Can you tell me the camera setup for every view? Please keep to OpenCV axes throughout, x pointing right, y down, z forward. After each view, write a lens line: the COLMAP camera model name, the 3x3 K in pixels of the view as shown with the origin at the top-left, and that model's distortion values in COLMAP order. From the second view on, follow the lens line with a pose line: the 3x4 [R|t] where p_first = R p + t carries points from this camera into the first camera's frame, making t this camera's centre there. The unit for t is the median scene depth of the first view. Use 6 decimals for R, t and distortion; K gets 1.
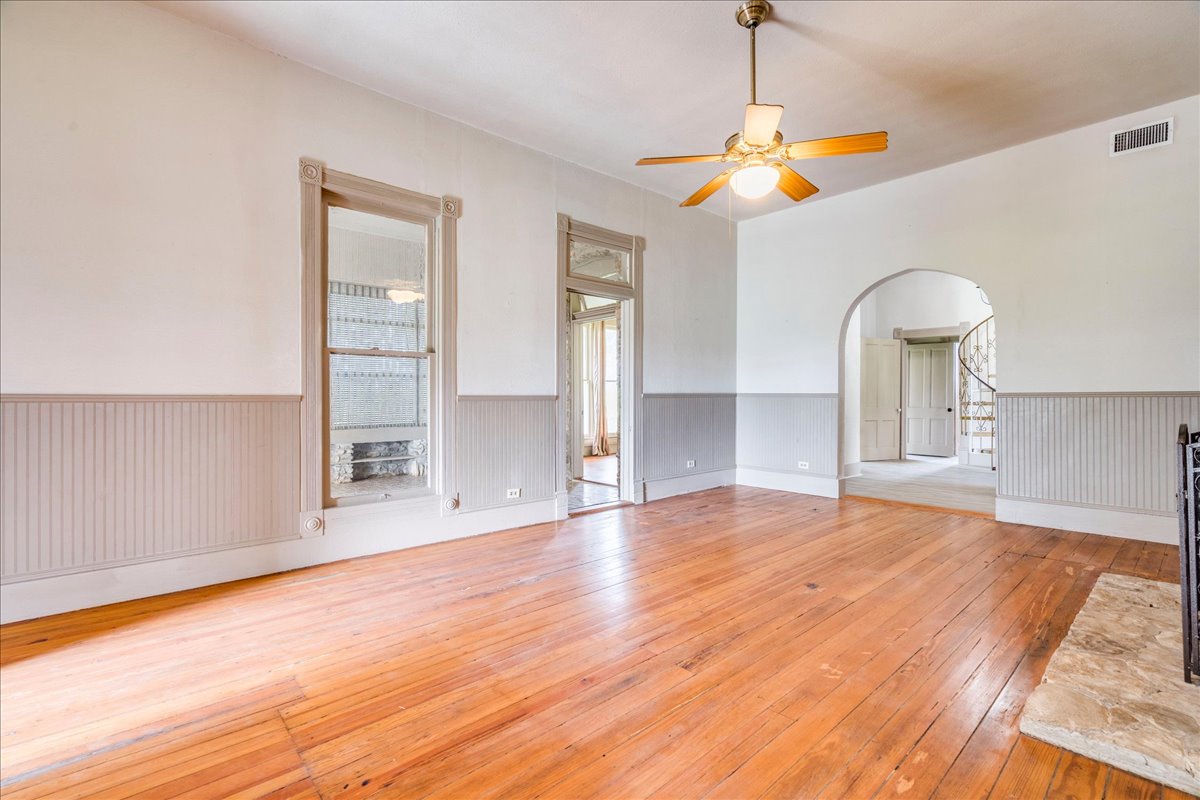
lens RADIAL K [[547.4, 0, 601.6], [0, 547.4, 400.4], [0, 0, 1]] dist [-0.009917, 0.000729]
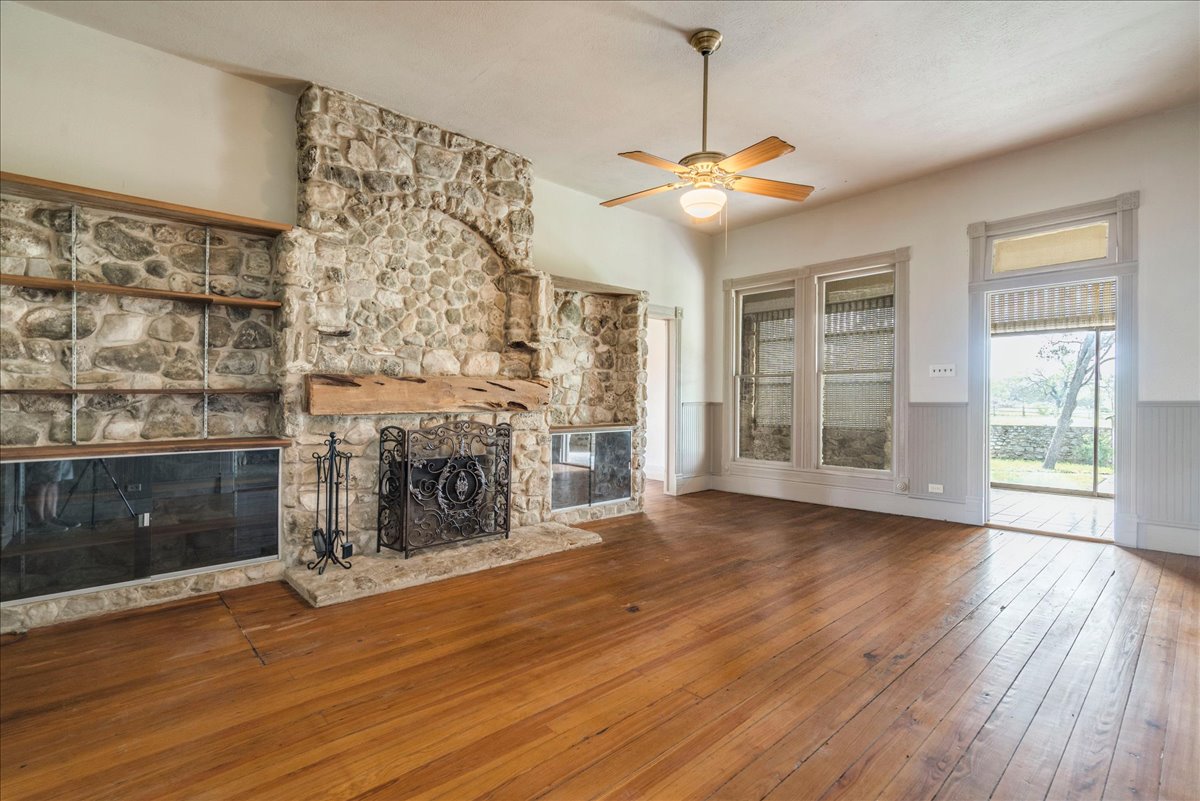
lens RADIAL K [[547.4, 0, 600.9], [0, 547.4, 400.4], [0, 0, 1]] dist [-0.009917, 0.000729]
pose [[-0.999957, 0.003699, -0.008545, 0.524937], [0.003617, 0.999947, 0.009644, -0.029812], [0.008580, 0.009612, -0.999917, 2.260806]]
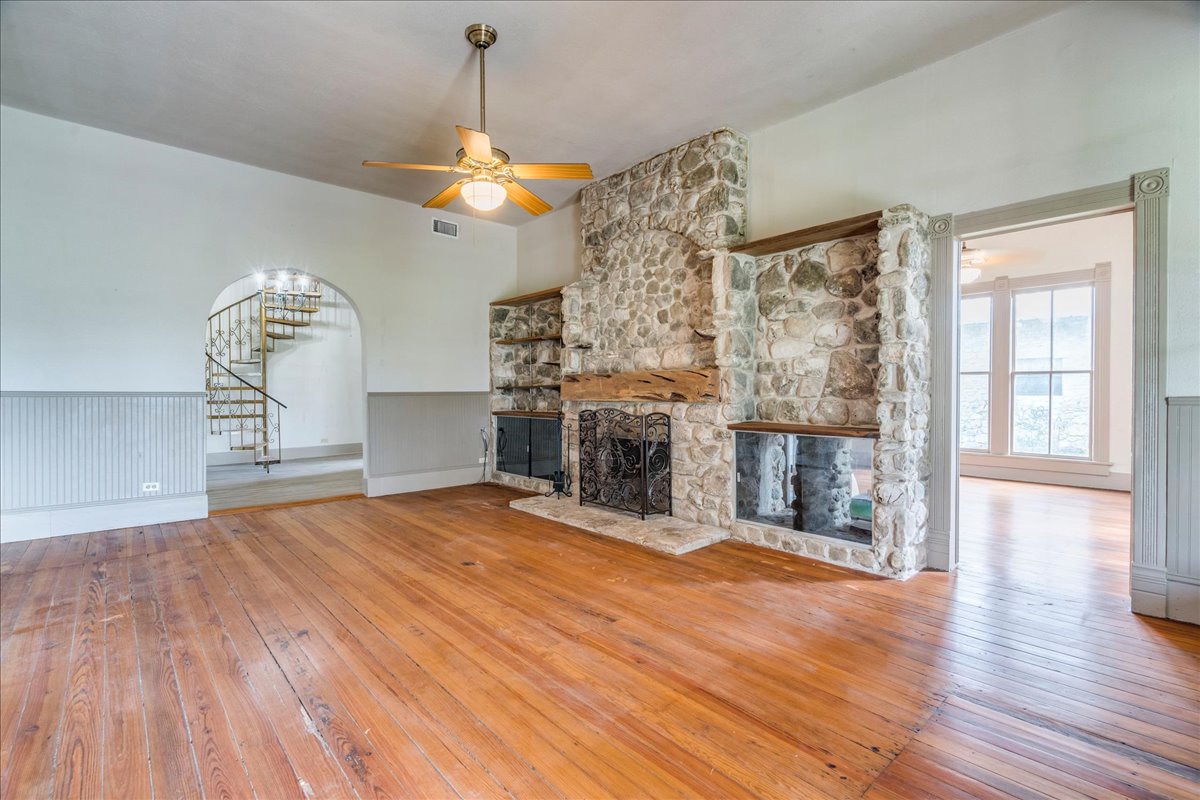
lens RADIAL K [[547.4, 0, 600.8], [0, 547.4, 389.4], [0, 0, 1]] dist [-0.009917, 0.000729]
pose [[-0.006993, 0.006295, 0.999956, -0.879645], [0.010902, 0.999921, -0.006218, -0.013262], [-0.999916, 0.010858, -0.007061, 0.855444]]
